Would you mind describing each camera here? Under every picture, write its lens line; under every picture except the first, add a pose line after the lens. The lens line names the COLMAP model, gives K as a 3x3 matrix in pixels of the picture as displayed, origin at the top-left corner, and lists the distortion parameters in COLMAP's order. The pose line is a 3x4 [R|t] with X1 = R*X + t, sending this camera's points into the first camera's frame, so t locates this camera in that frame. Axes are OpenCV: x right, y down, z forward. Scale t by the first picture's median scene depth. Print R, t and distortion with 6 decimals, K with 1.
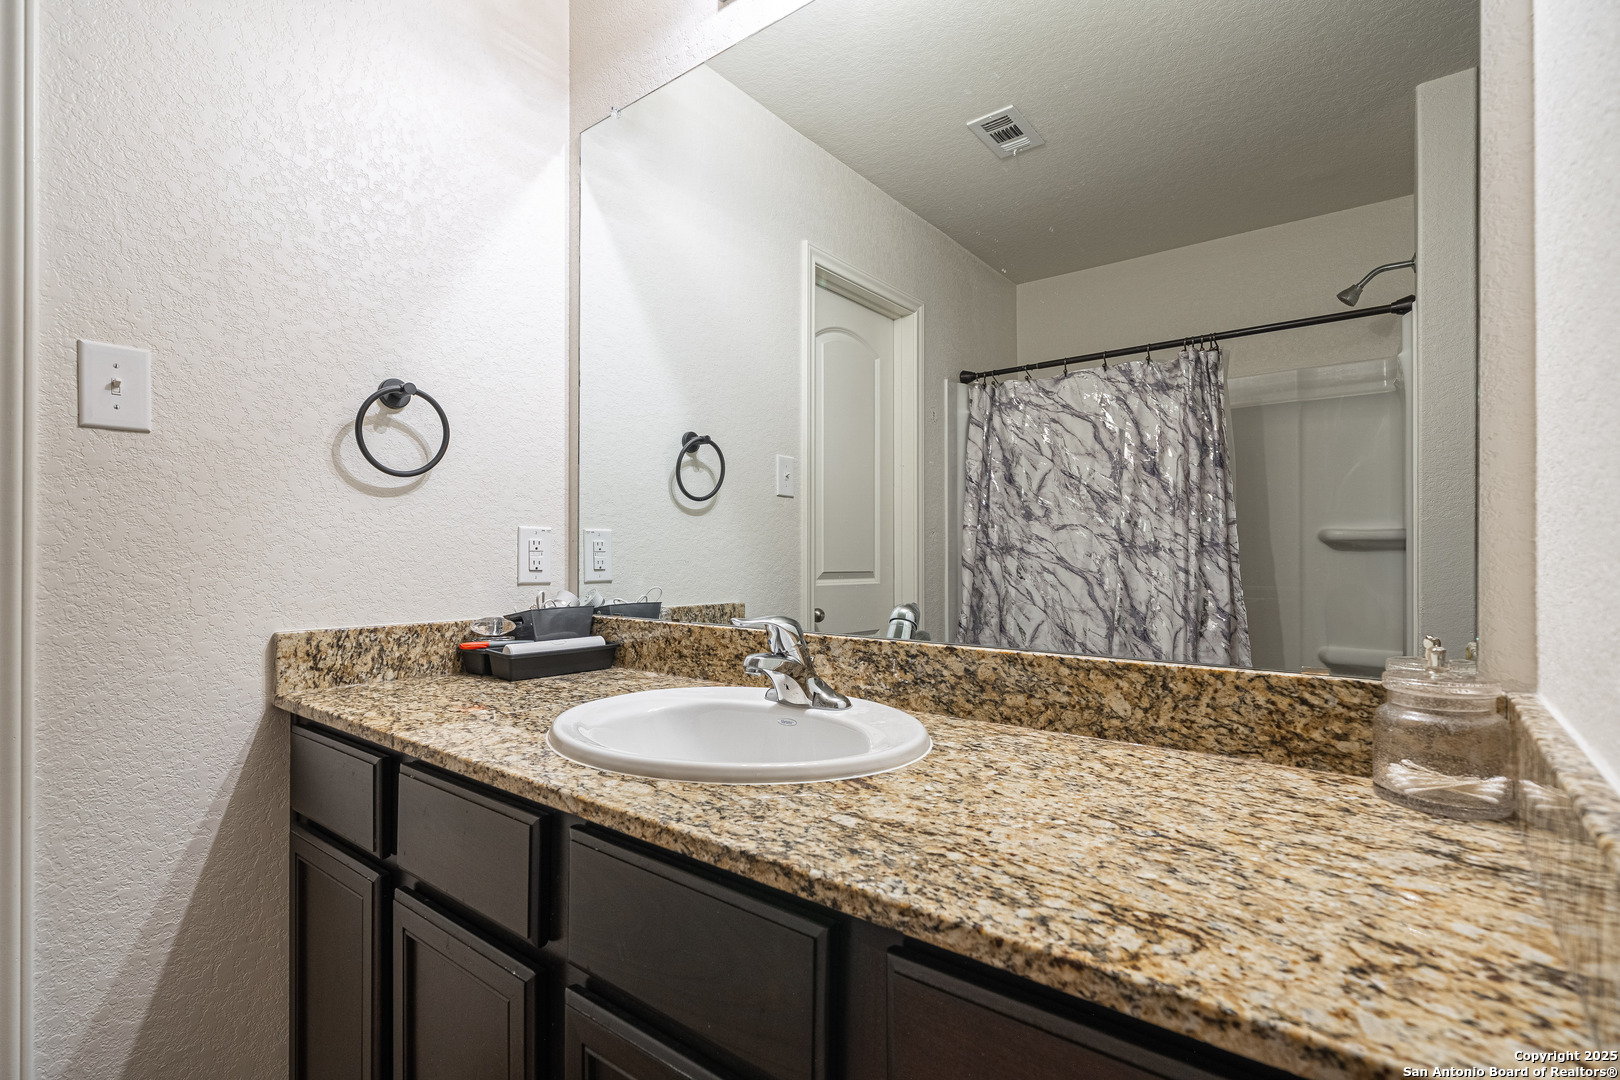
lens RADIAL K [[766.5, 0, 809.7], [0, 766.5, 561.4], [0, 0, 1]] dist [0.001960, -0.000025]
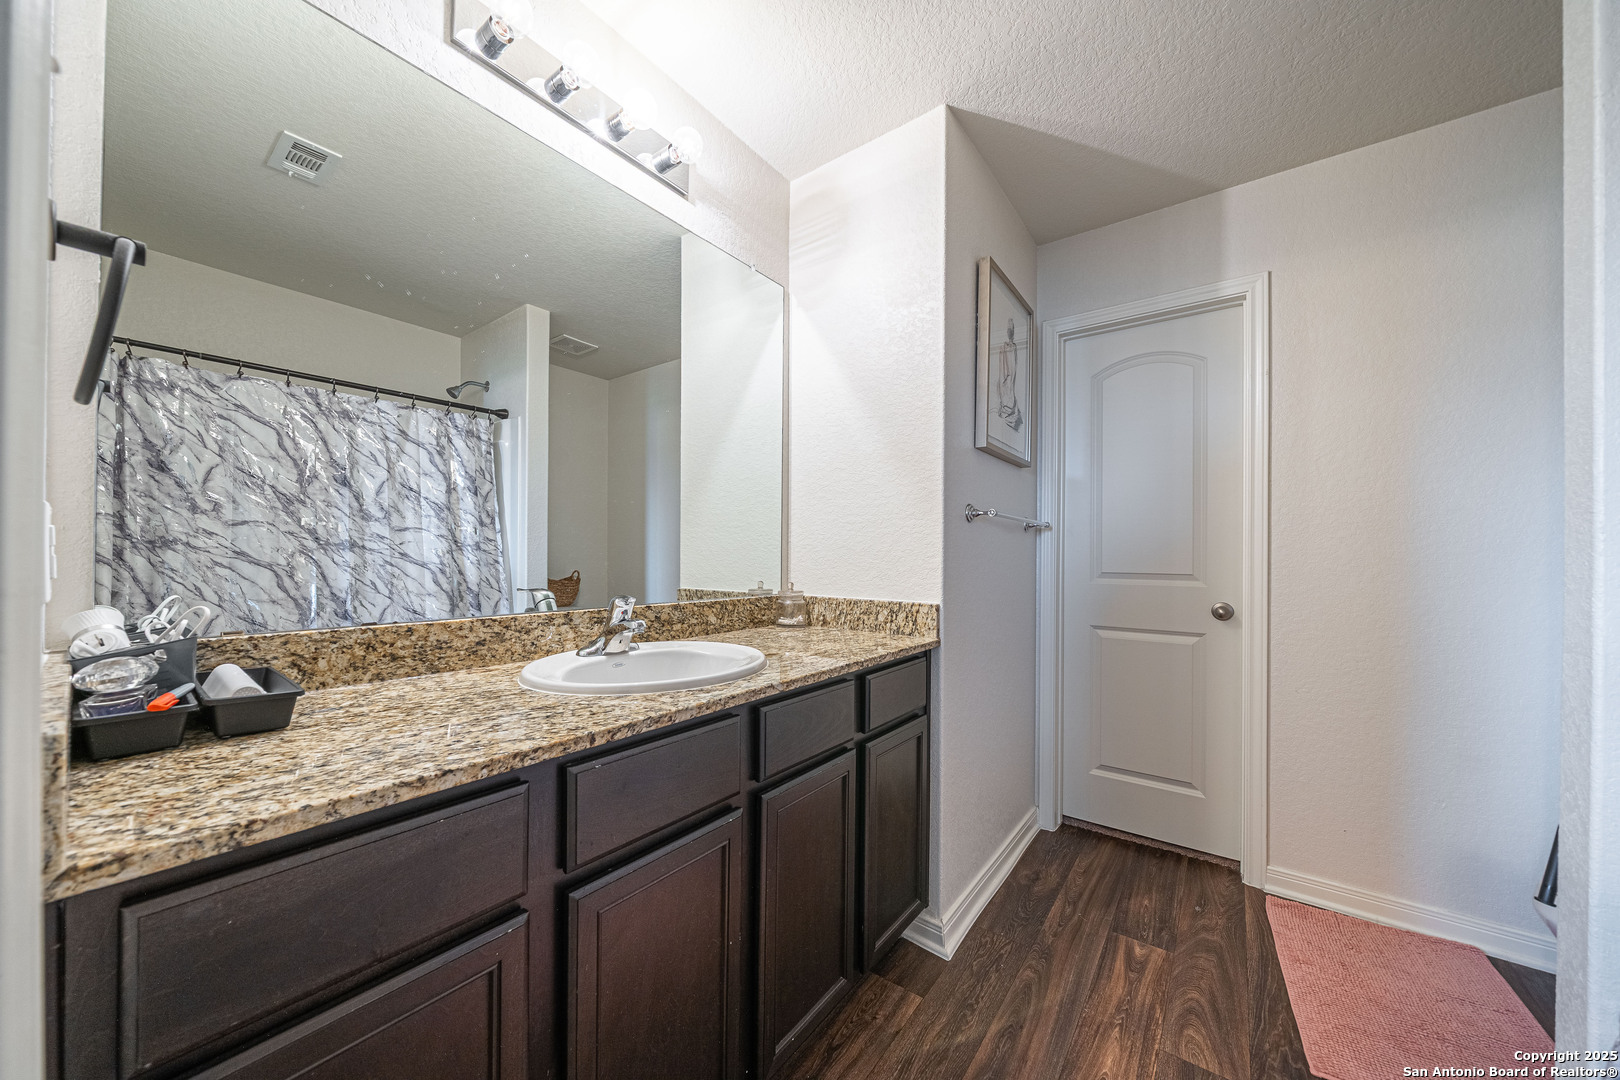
lens RADIAL K [[566.0, 0, 804.1], [0, 566.0, 553.4], [0, 0, 1]] dist [0.000613, 0.000050]
pose [[-0.021930, 0.001096, 0.999759, -0.472012], [-0.003536, 0.999993, -0.001174, -0.005326], [-0.999753, -0.003561, -0.021926, 0.263803]]
